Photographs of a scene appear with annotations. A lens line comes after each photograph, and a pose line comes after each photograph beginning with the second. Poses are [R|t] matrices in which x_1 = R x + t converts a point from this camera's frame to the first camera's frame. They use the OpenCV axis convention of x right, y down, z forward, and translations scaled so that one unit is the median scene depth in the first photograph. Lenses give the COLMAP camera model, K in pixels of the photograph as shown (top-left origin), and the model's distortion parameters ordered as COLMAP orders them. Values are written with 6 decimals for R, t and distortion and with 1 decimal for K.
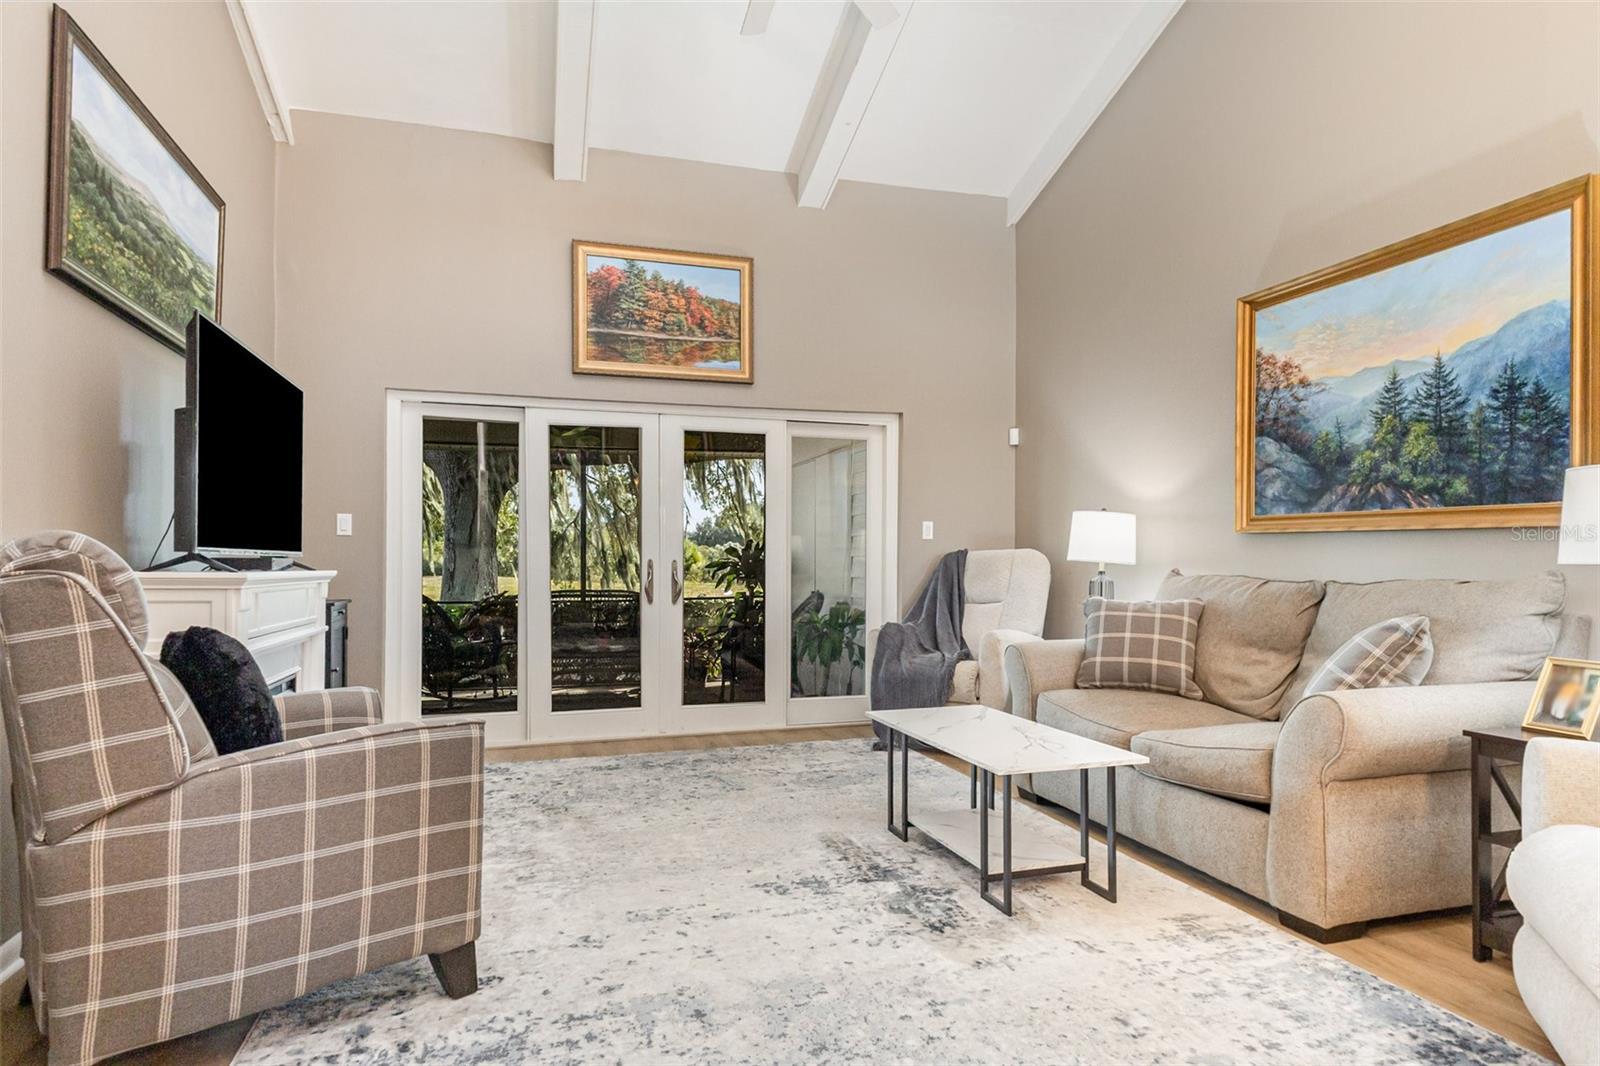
lens RADIAL K [[879.8, 0, 799.1], [0, 879.8, 545.9], [0, 0, 1]] dist [-0.000367, -0.000381]
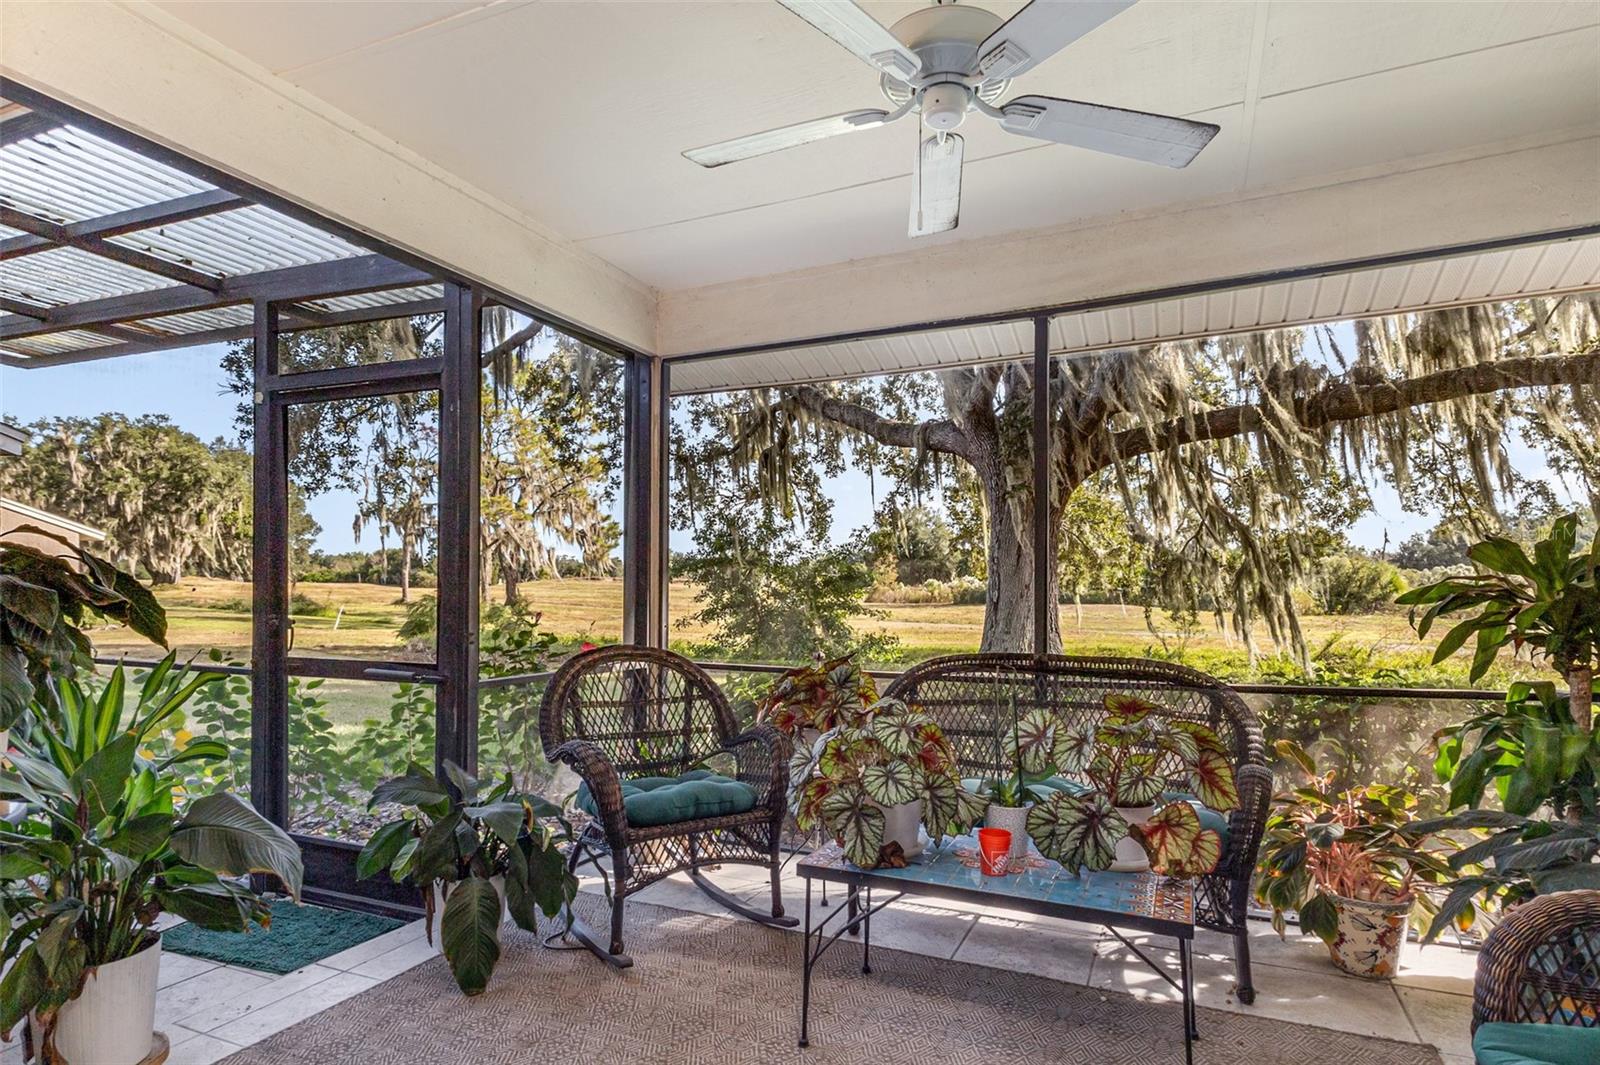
lens RADIAL K [[905.0, 0, 781.0], [0, 905.0, 585.5], [0, 0, 1]] dist [0.013788, -0.001934]
pose [[0.756030, -0.006177, -0.654508, -0.028604], [0.014242, 0.999874, 0.007014, 0.006048], [0.654382, -0.014624, 0.756023, 0.295314]]
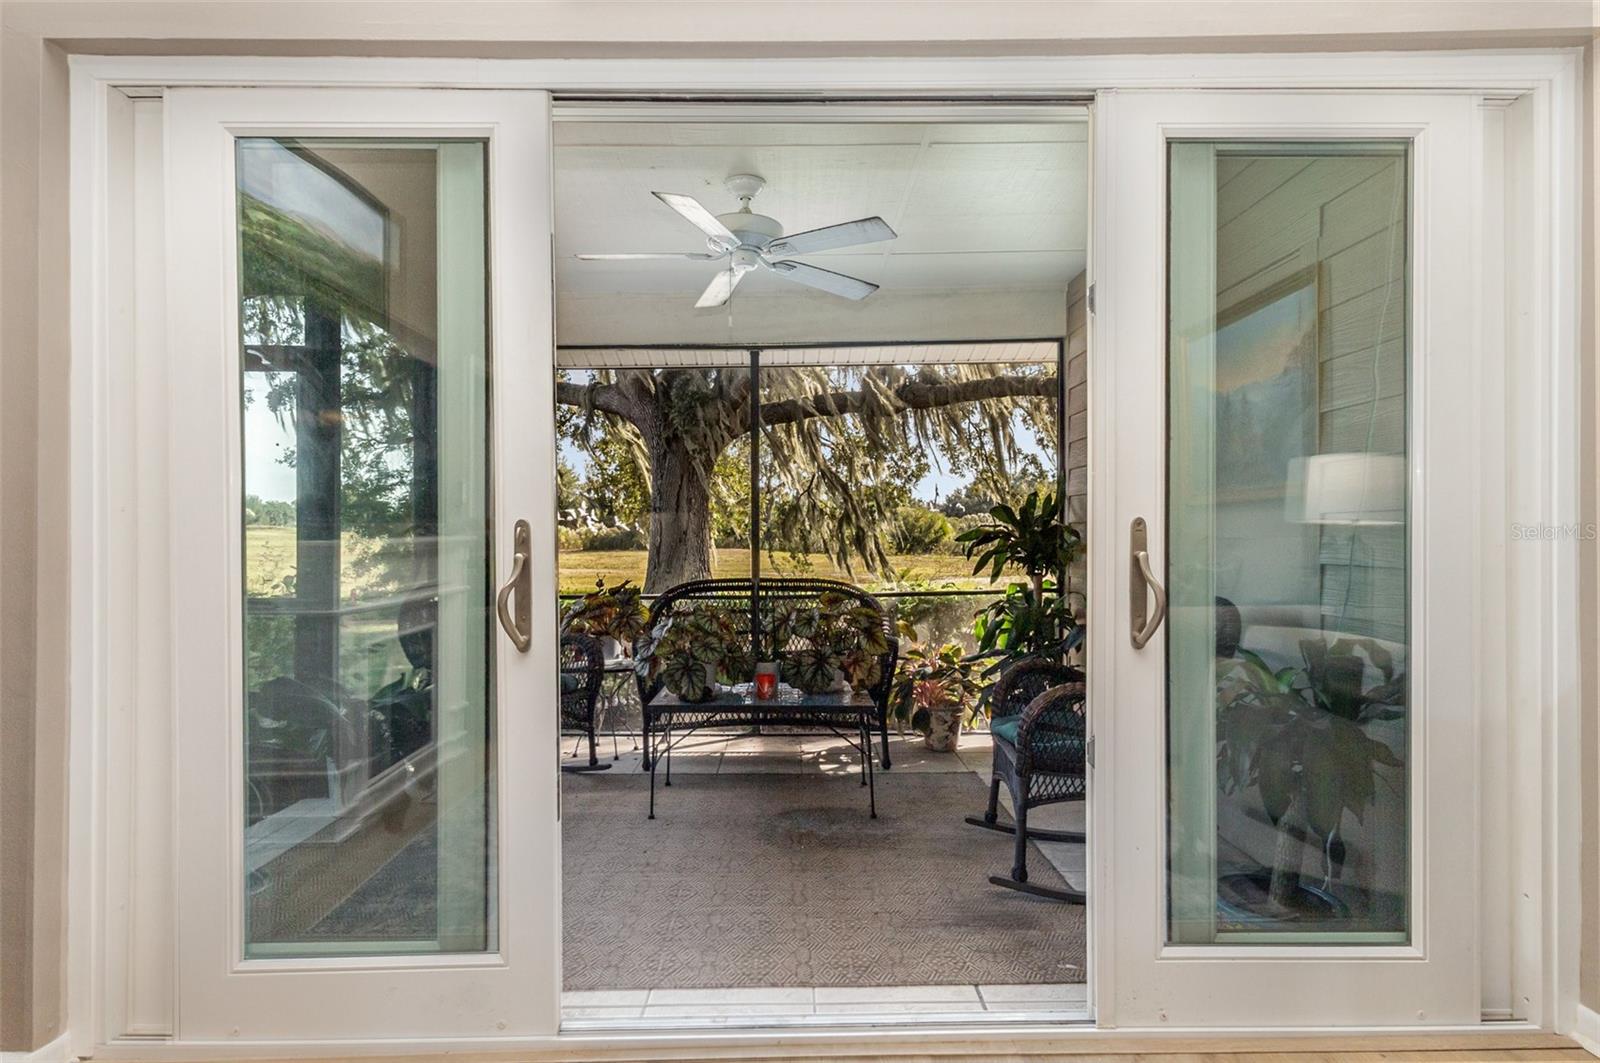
lens RADIAL K [[879.8, 0, 799.1], [0, 879.8, 544.4], [0, 0, 1]] dist [-0.000367, -0.000381]
pose [[0.960428, -0.004743, -0.278487, -0.022424], [0.012996, 0.999529, 0.027795, 0.004733], [0.278224, -0.030314, 0.960038, 0.208373]]
